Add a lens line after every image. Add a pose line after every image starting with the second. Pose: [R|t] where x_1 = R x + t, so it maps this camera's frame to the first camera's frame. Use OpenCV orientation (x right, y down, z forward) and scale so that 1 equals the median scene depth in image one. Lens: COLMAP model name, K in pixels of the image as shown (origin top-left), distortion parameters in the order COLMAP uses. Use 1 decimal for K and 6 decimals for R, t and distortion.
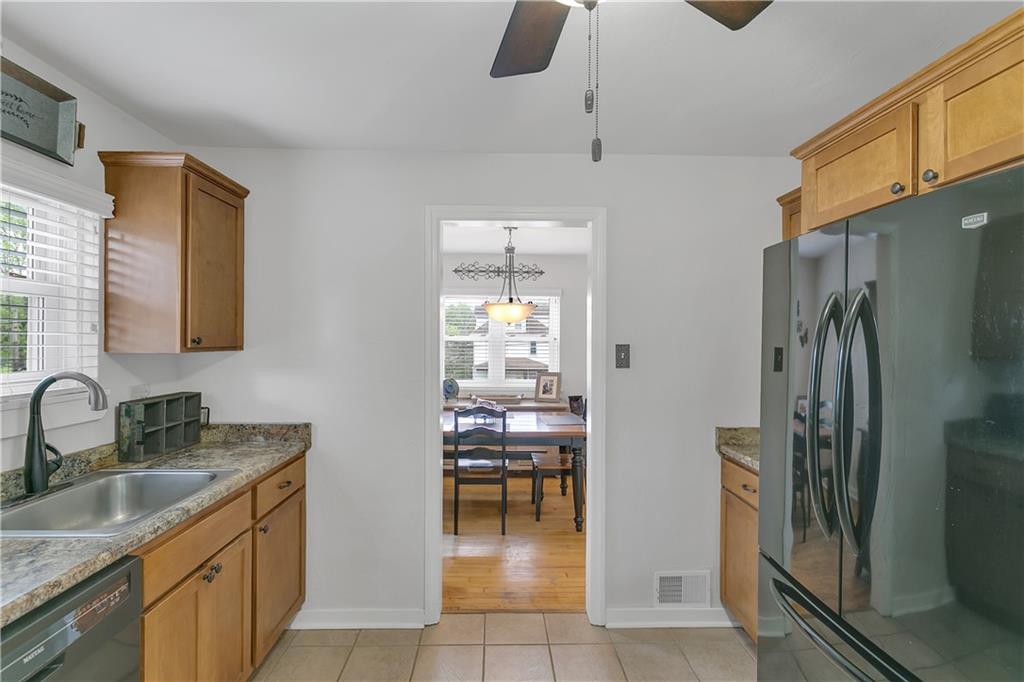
lens RADIAL K [[478.1, 0, 506.8], [0, 478.1, 339.5], [0, 0, 1]] dist [-0.001164, 0.001195]
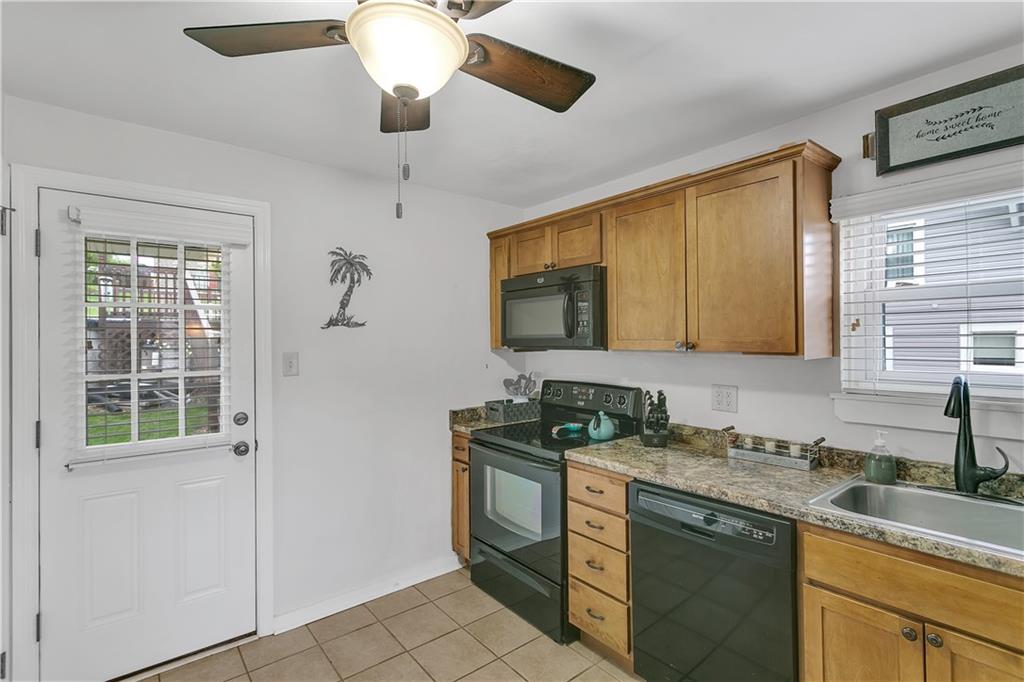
lens RADIAL K [[478.1, 0, 504.4], [0, 478.1, 340.0], [0, 0, 1]] dist [-0.001164, 0.001195]
pose [[-0.798908, -0.007847, -0.601402, 0.280634], [-0.002153, 0.999946, -0.010188, 0.005328], [0.601449, -0.006844, -0.798882, 0.826982]]
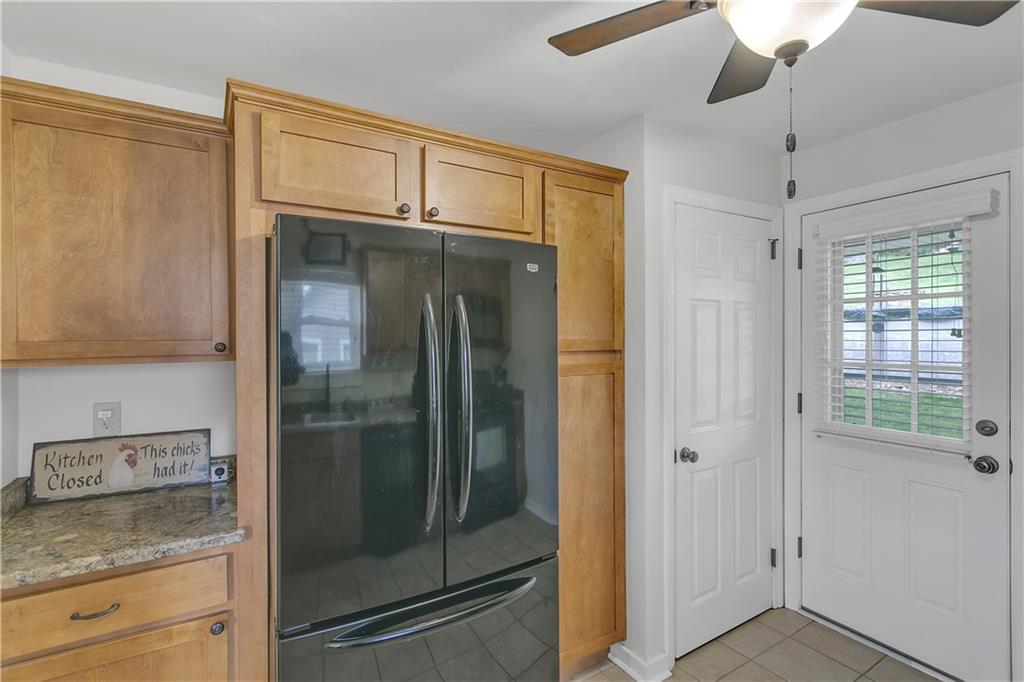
lens RADIAL K [[478.1, 0, 505.6], [0, 478.1, 336.6], [0, 0, 1]] dist [-0.001164, 0.001195]
pose [[-0.491481, -0.013822, 0.870779, -0.186465], [-0.000923, 0.999882, 0.015351, -0.006110], [-0.870888, 0.006741, -0.491436, 0.807639]]
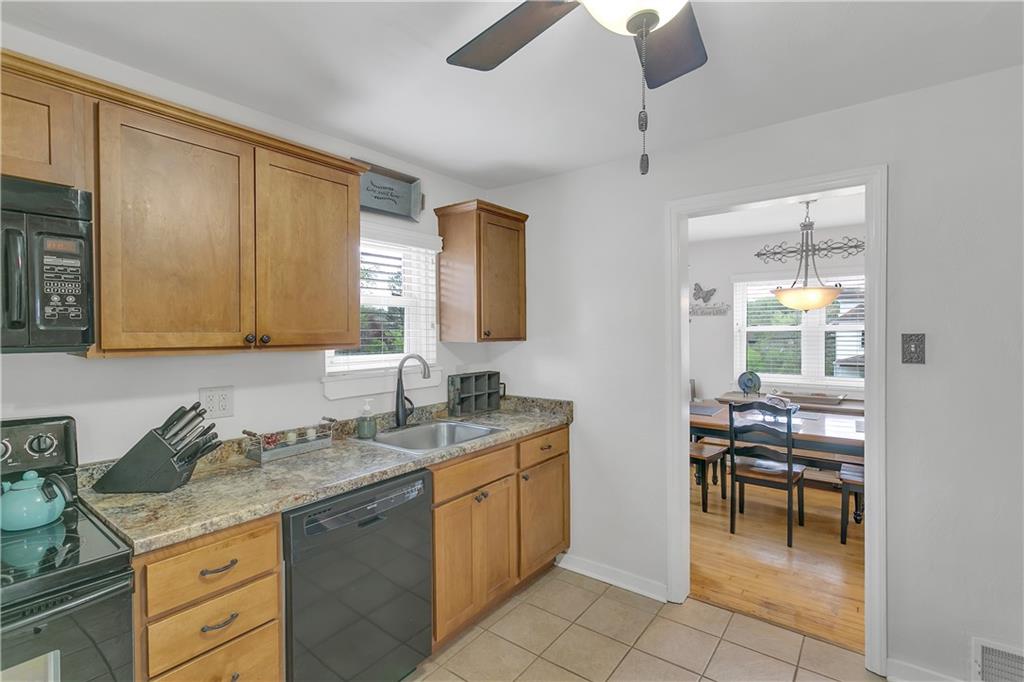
lens RADIAL K [[478.1, 0, 510.1], [0, 478.1, 341.2], [0, 0, 1]] dist [-0.001164, 0.001195]
pose [[0.780269, 0.001855, -0.625441, 0.230960], [0.011713, 0.999777, 0.017577, 0.000908], [0.625334, -0.021041, 0.780073, -0.032608]]
